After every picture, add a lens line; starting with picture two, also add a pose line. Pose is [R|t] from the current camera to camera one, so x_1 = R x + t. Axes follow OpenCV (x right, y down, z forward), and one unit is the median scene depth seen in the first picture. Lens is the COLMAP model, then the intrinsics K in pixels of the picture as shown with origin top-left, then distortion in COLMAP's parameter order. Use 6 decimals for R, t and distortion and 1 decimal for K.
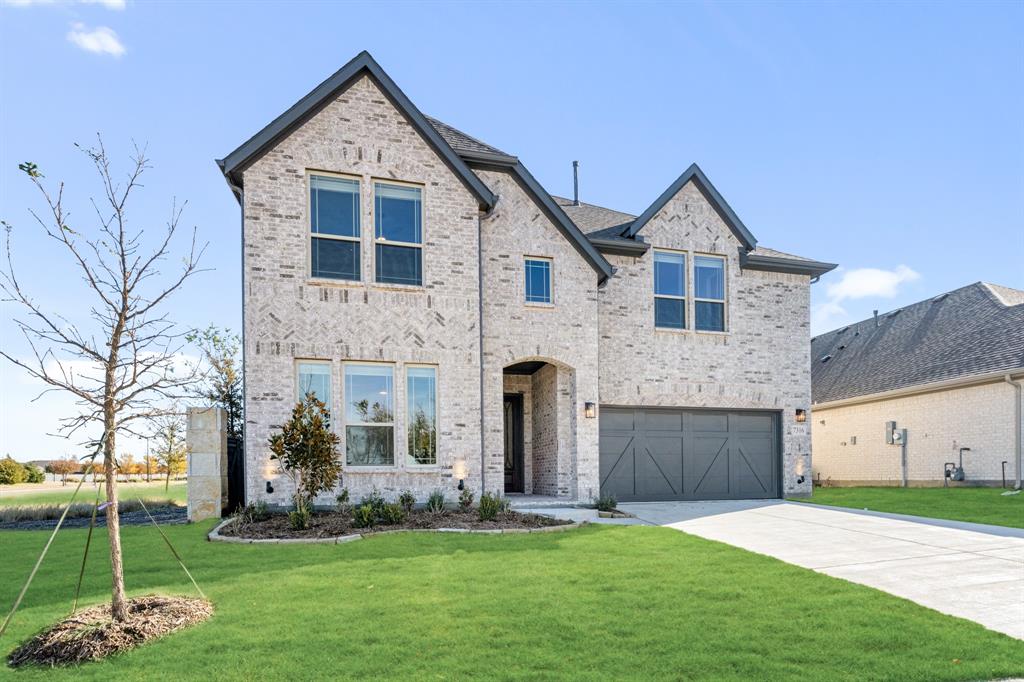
lens RADIAL K [[418.1, 0, 508.5], [0, 418.1, 335.8], [0, 0, 1]] dist [-0.001650, -0.000360]
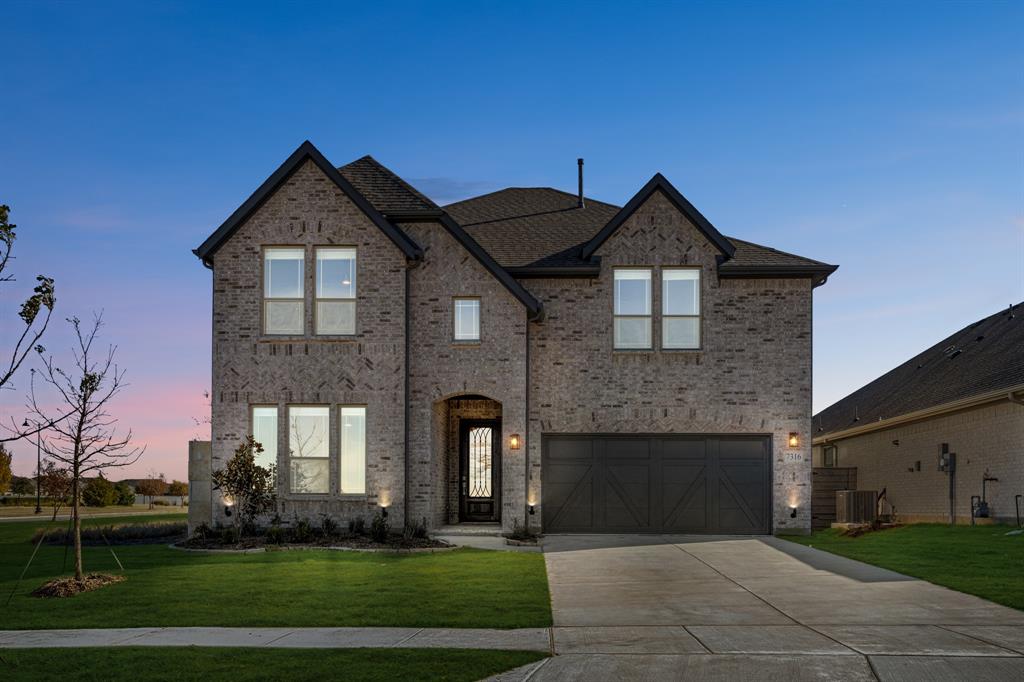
lens RADIAL K [[515.6, 0, 512.4], [0, 515.6, 292.7], [0, 0, 1]] dist [-0.002118, 0.000285]
pose [[0.980254, -0.063686, -0.187205, 0.469969], [0.051305, 0.996209, -0.070256, -0.108221], [0.190969, 0.059265, 0.979805, -0.304618]]
